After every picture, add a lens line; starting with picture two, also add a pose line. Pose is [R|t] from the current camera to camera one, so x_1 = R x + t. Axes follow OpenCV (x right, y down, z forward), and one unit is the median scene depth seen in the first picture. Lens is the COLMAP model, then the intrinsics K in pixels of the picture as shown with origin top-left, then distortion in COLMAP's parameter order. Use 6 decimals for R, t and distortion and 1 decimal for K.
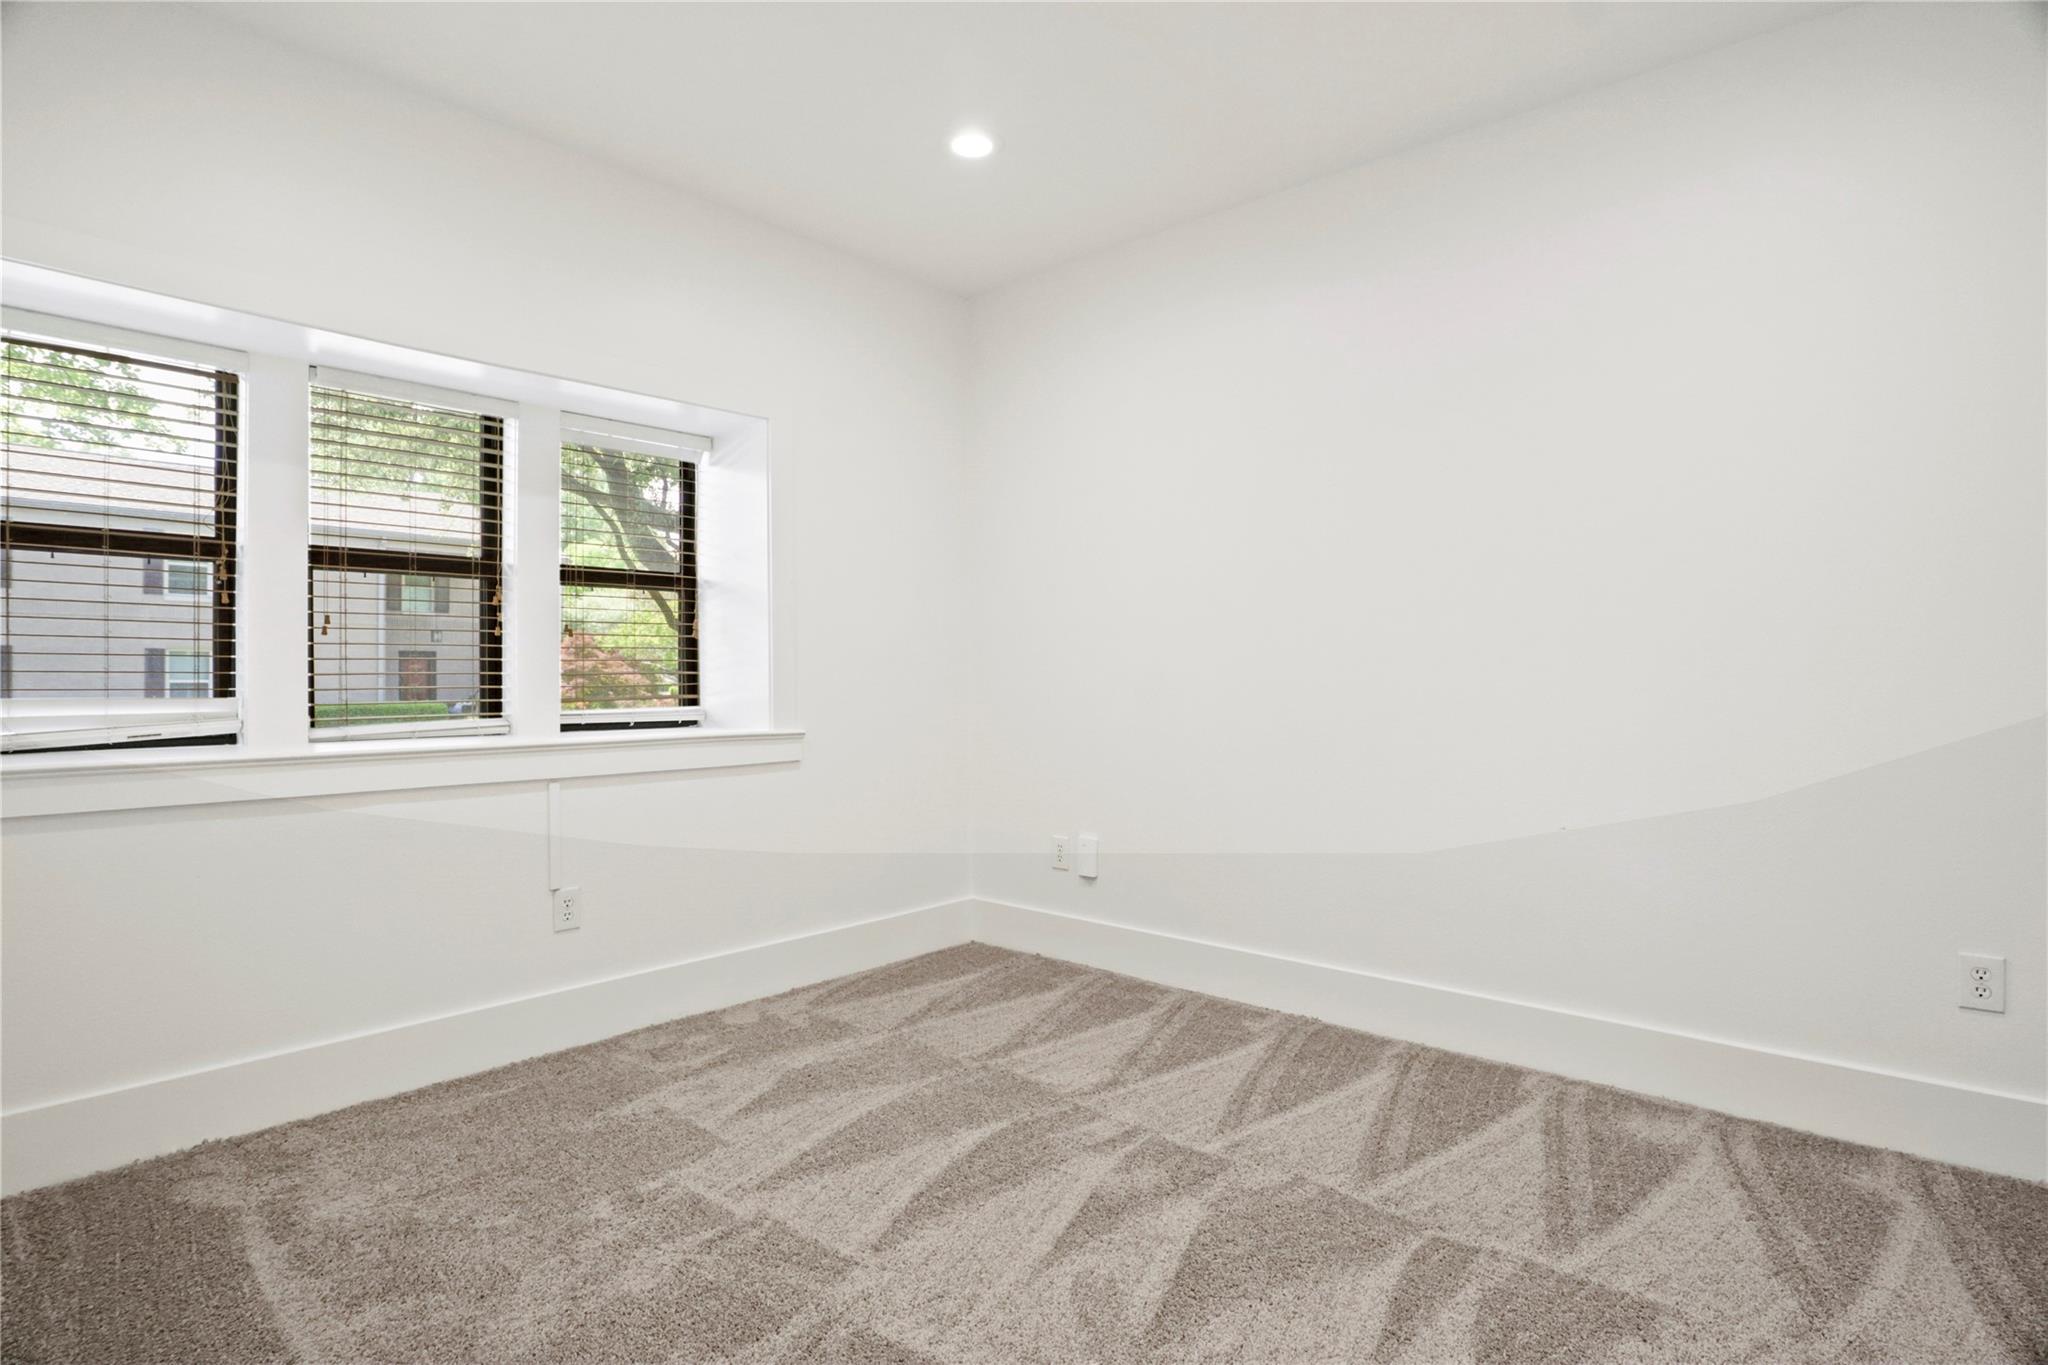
lens RADIAL K [[1030.8, 0, 1028.3], [0, 1030.8, 669.6], [0, 0, 1]] dist [-0.039170, 0.014091]
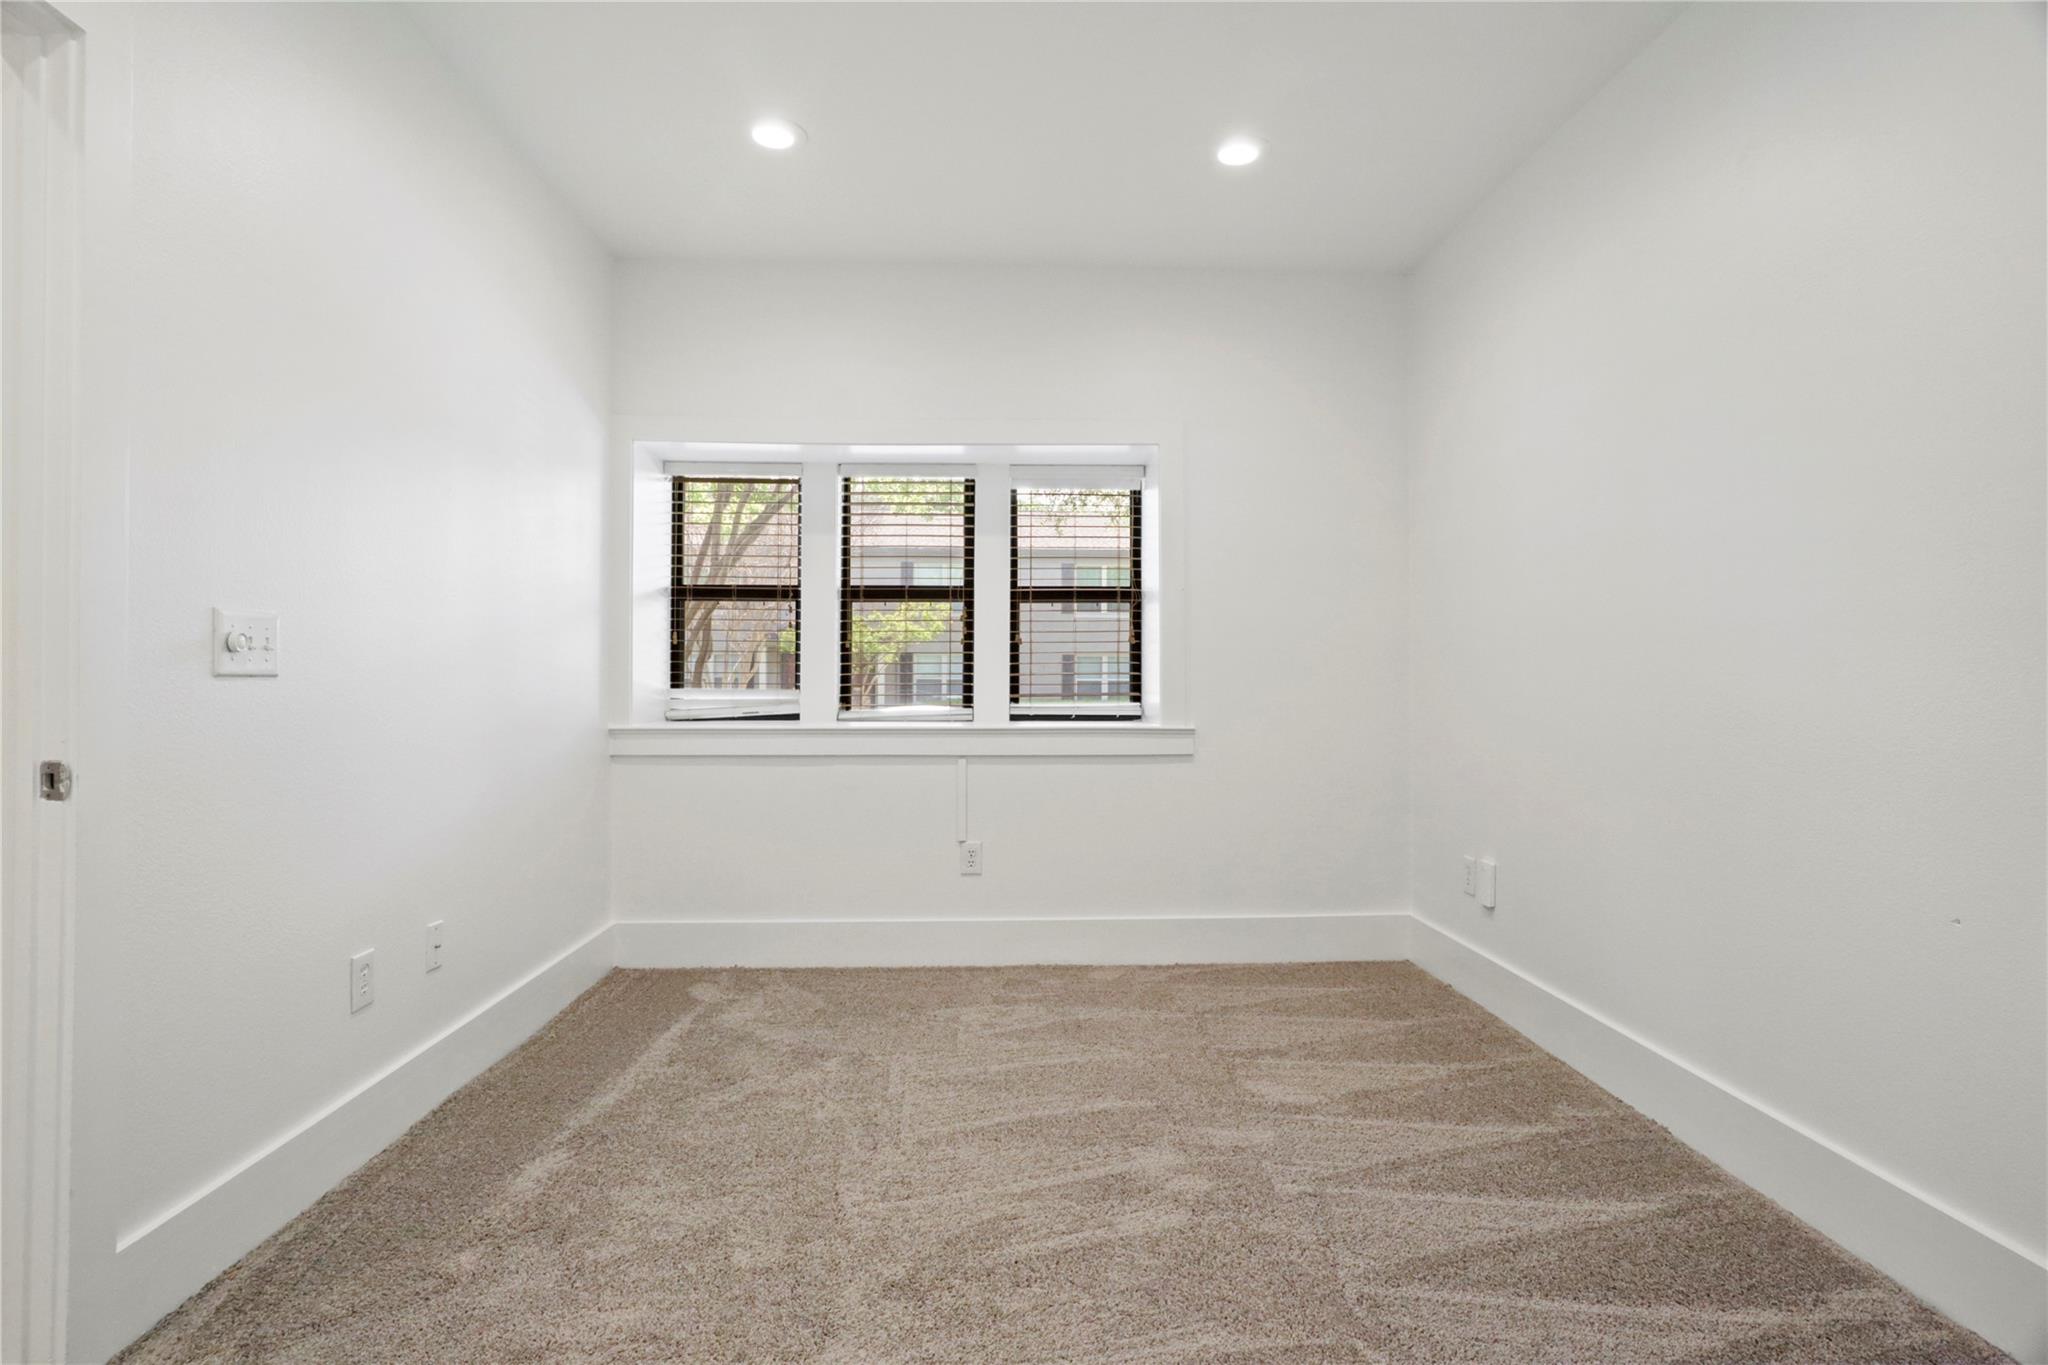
lens RADIAL K [[1030.8, 0, 1028.3], [0, 1030.8, 669.6], [0, 0, 1]] dist [-0.039170, 0.014091]
pose [[0.700685, -0.003126, -0.713464, 0.526594], [0.002607, 0.999995, -0.001822, 0.000809], [0.713466, -0.000583, 0.700689, 0.147206]]
